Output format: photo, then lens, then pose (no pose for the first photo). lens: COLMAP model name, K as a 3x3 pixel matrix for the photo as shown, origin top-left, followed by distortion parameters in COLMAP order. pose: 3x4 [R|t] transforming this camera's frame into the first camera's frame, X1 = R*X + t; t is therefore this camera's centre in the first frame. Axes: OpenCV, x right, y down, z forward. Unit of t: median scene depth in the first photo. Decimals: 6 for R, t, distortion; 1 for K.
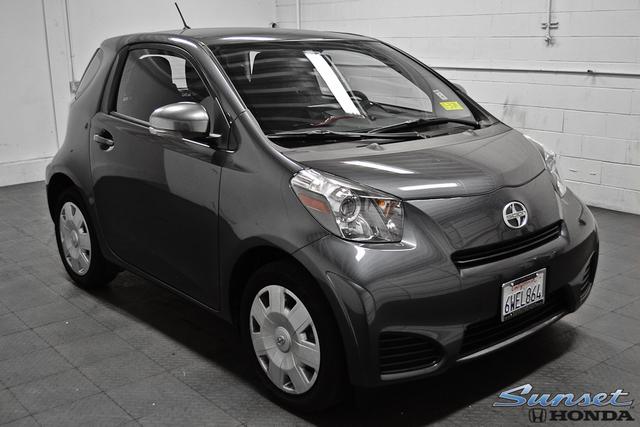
lens RADIAL K [[731.9, 0, 320.0], [0, 731.9, 213.5], [0, 0, 1]] dist [0.010081, 0.018371]
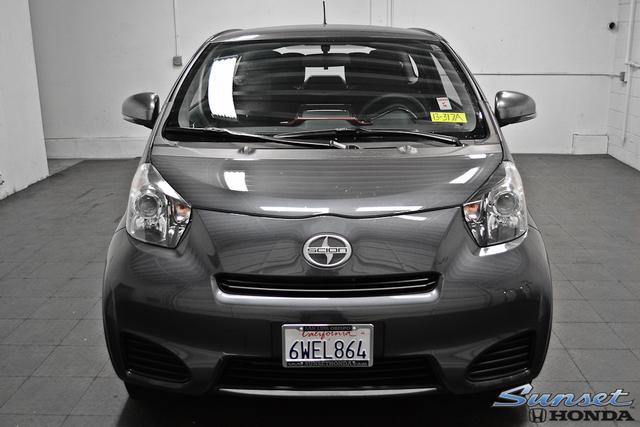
lens RADIAL K [[637.8, 0, 320.0], [0, 637.8, 213.5], [0, 0, 1]] dist [0.010960, -0.013644]
pose [[0.781898, 0.187488, -0.594545, 0.663739], [-0.166237, 0.981877, 0.091010, -0.100725], [0.600834, 0.027675, 0.798895, 0.401639]]
